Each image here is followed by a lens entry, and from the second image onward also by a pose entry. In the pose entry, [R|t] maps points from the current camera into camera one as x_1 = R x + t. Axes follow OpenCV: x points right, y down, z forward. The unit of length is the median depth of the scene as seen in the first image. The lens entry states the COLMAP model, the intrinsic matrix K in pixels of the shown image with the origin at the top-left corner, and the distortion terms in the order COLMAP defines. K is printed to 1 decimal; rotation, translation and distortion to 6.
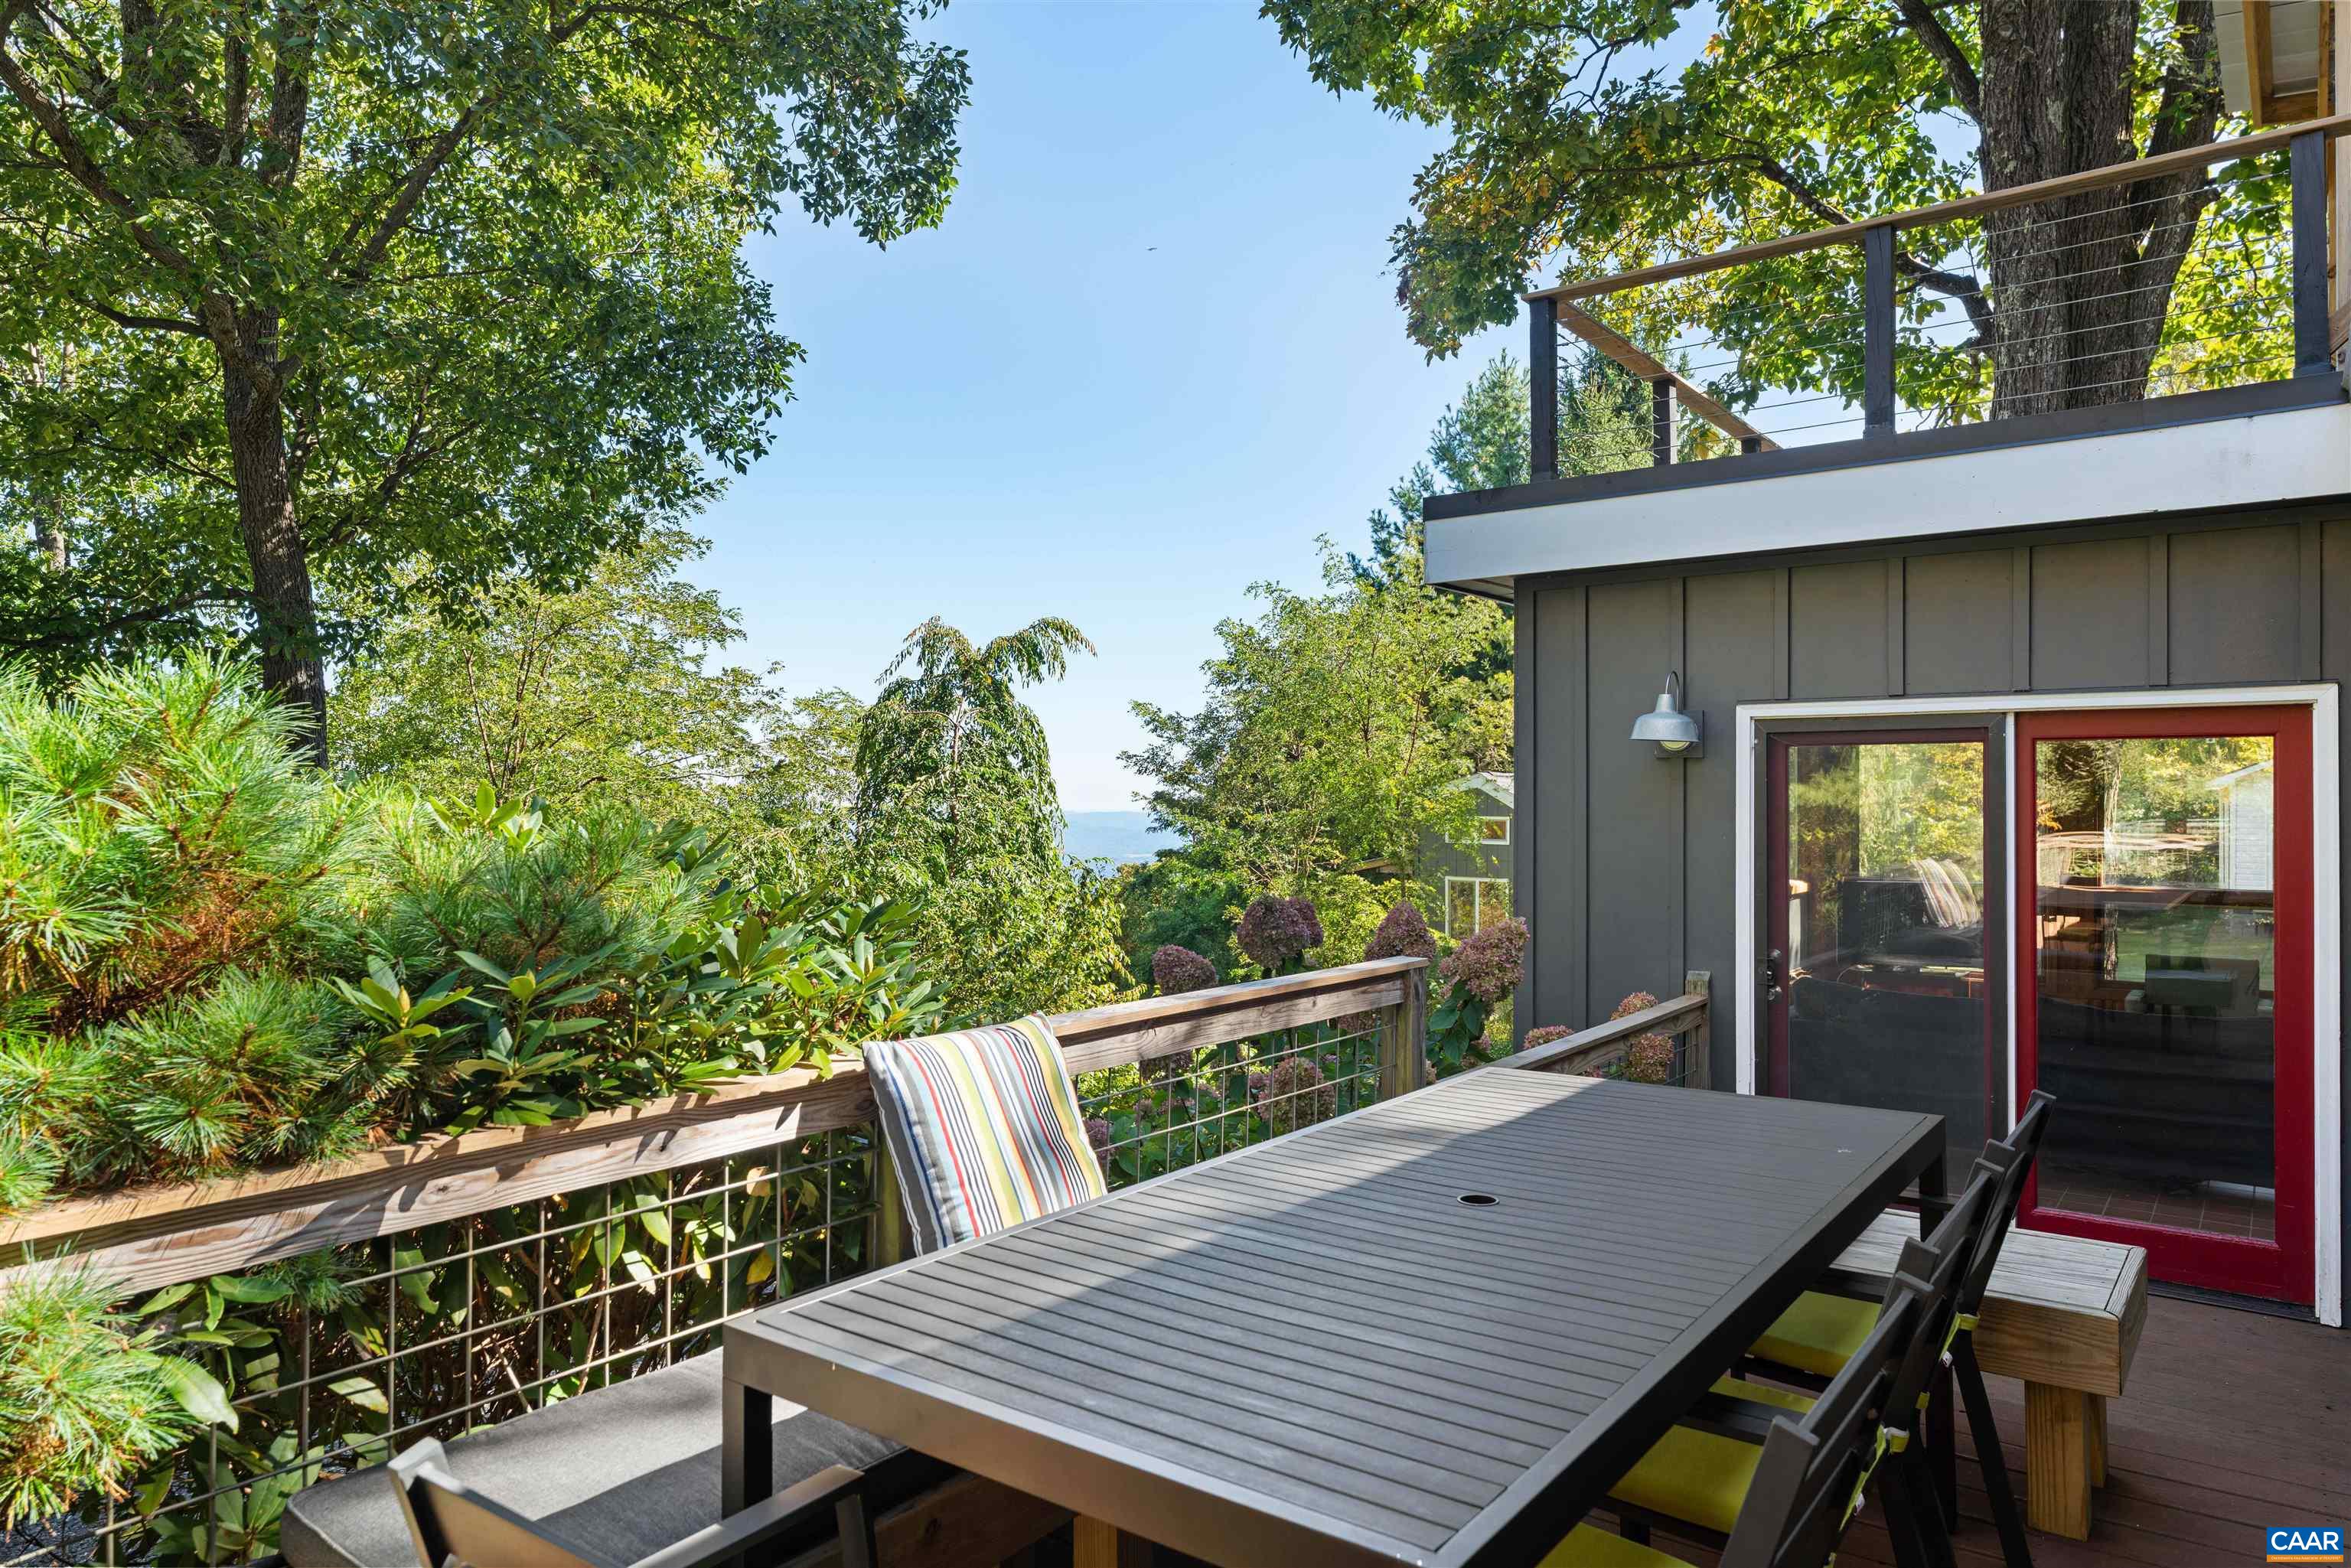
lens RADIAL K [[1469.4, 0, 1169.6], [0, 1469.4, 778.6], [0, 0, 1]] dist [-0.002099, 0.002561]
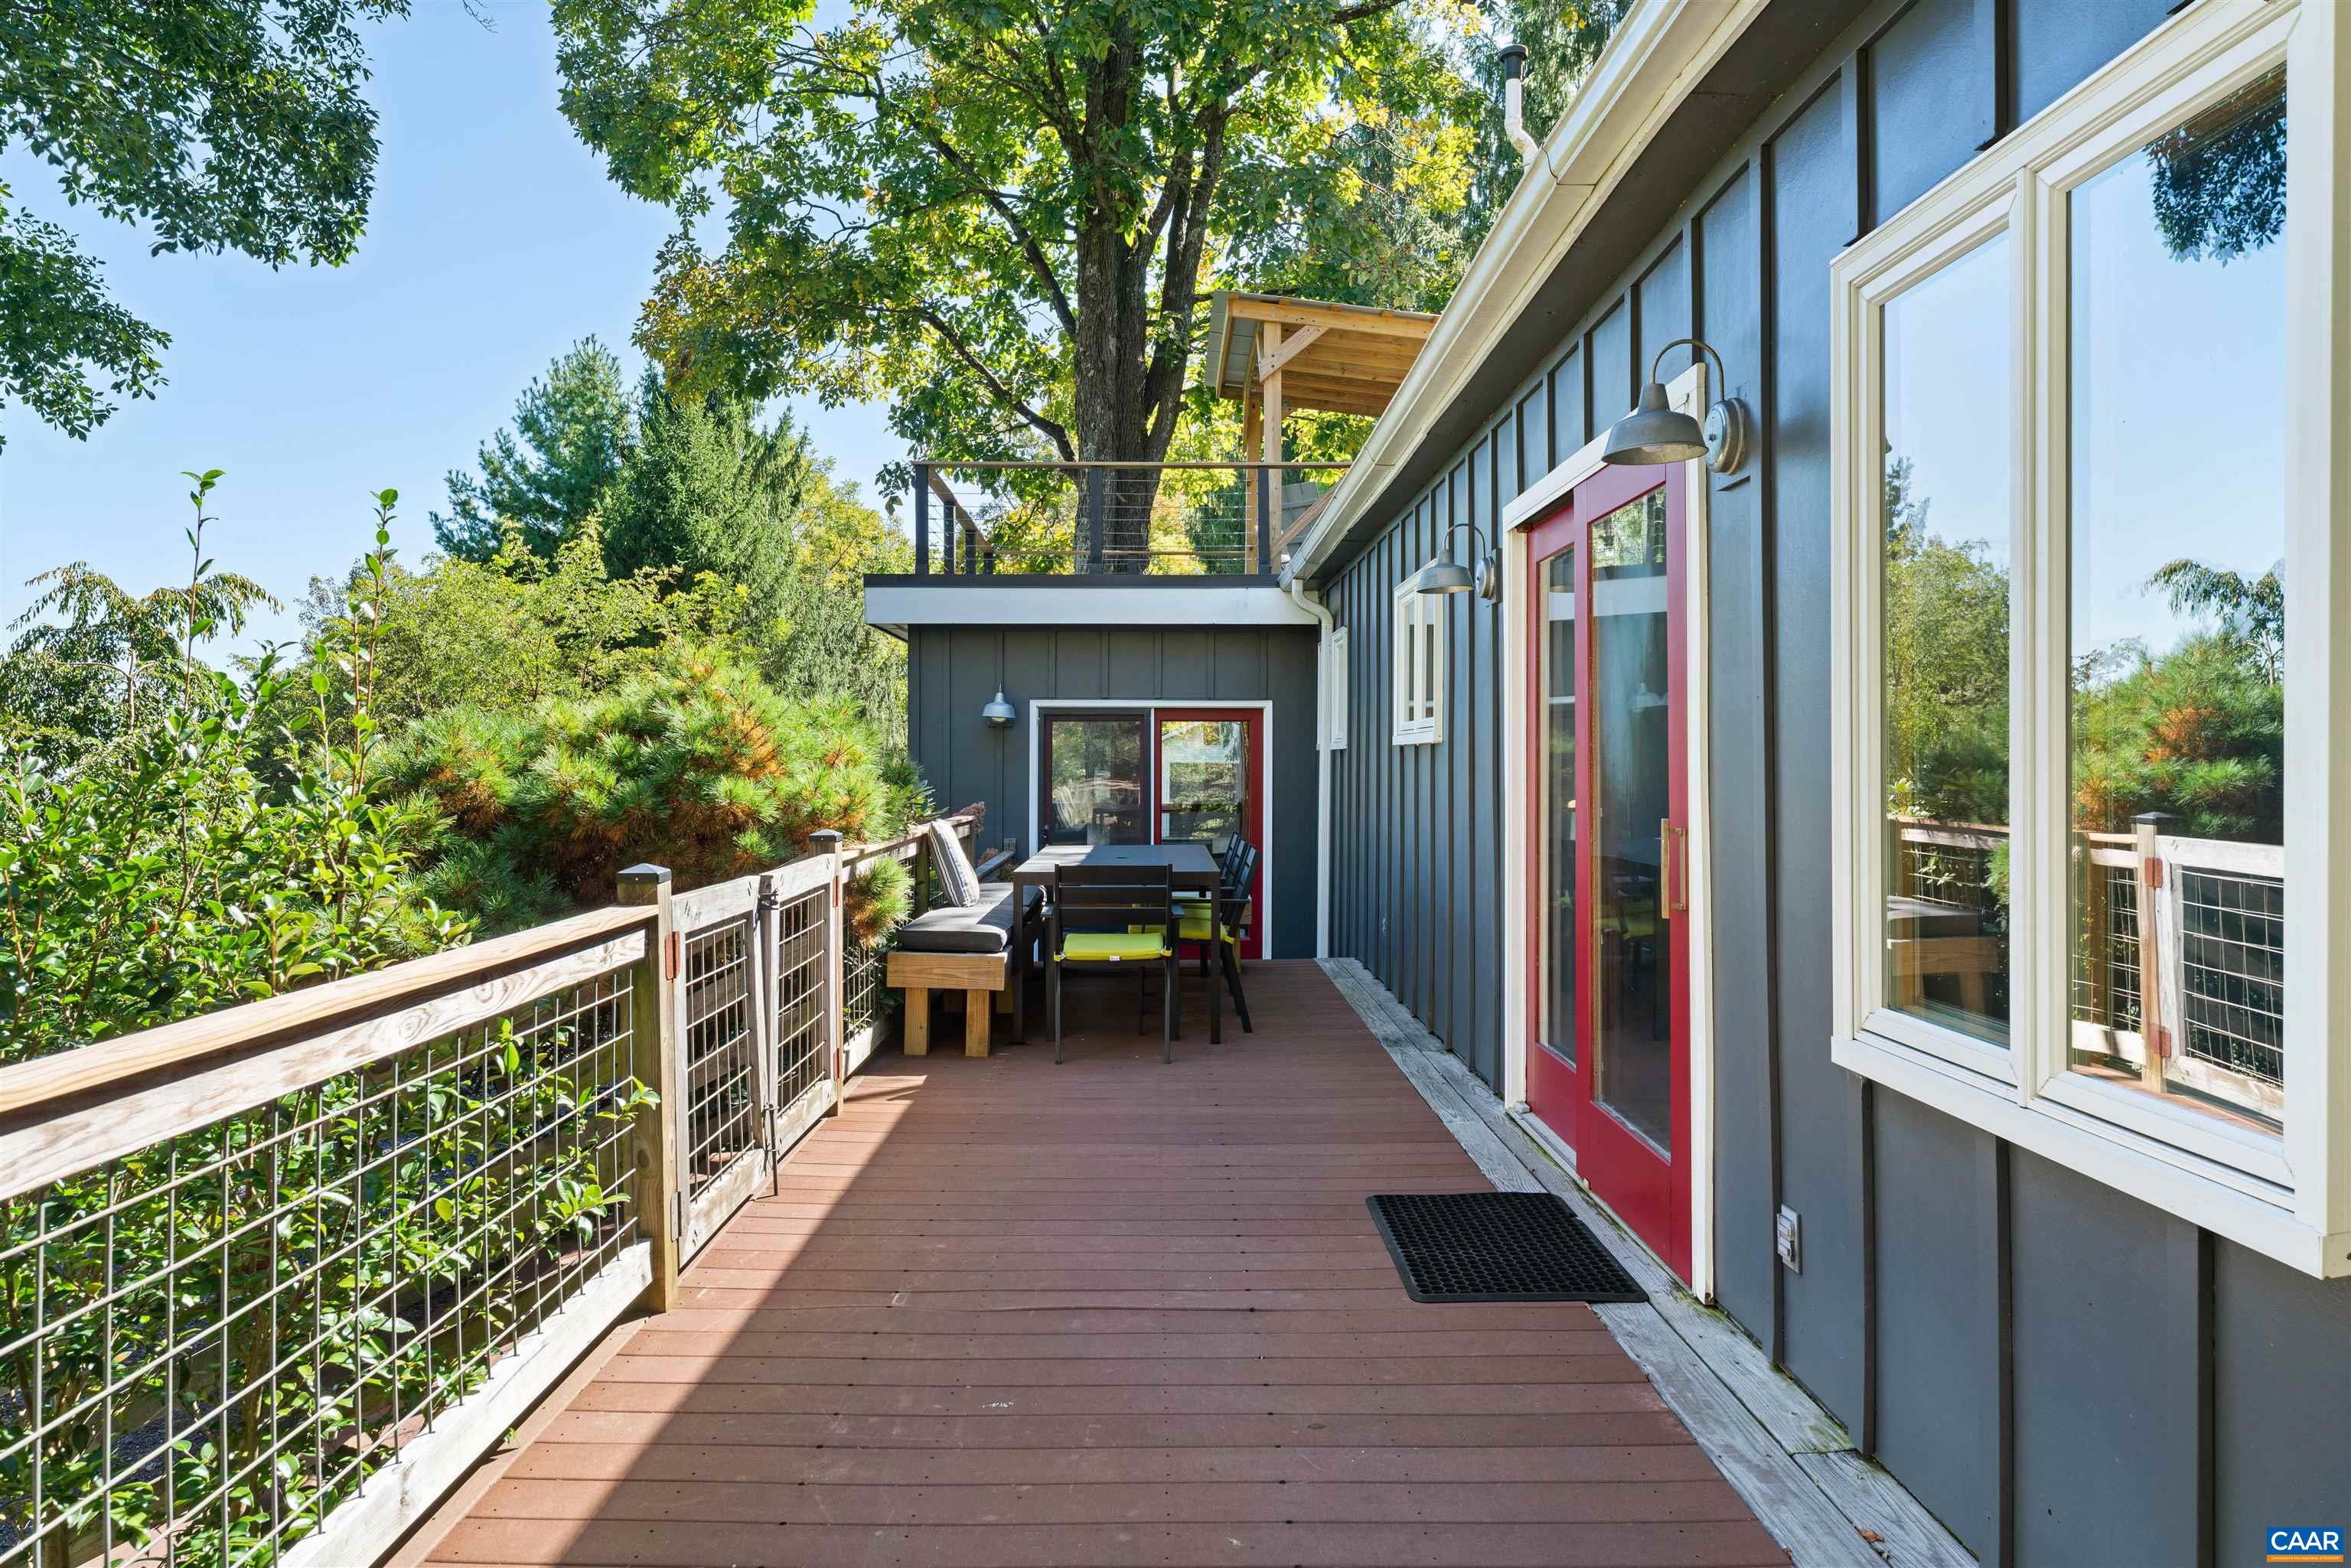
lens RADIAL K [[1469.4, 0, 1173.4], [0, 1469.4, 772.4], [0, 0, 1]] dist [-0.002099, 0.002561]
pose [[0.786619, -0.001764, 0.617436, -0.281516], [-0.009982, 0.999829, 0.015574, 0.005930], [-0.617358, -0.018414, 0.786467, -0.274889]]
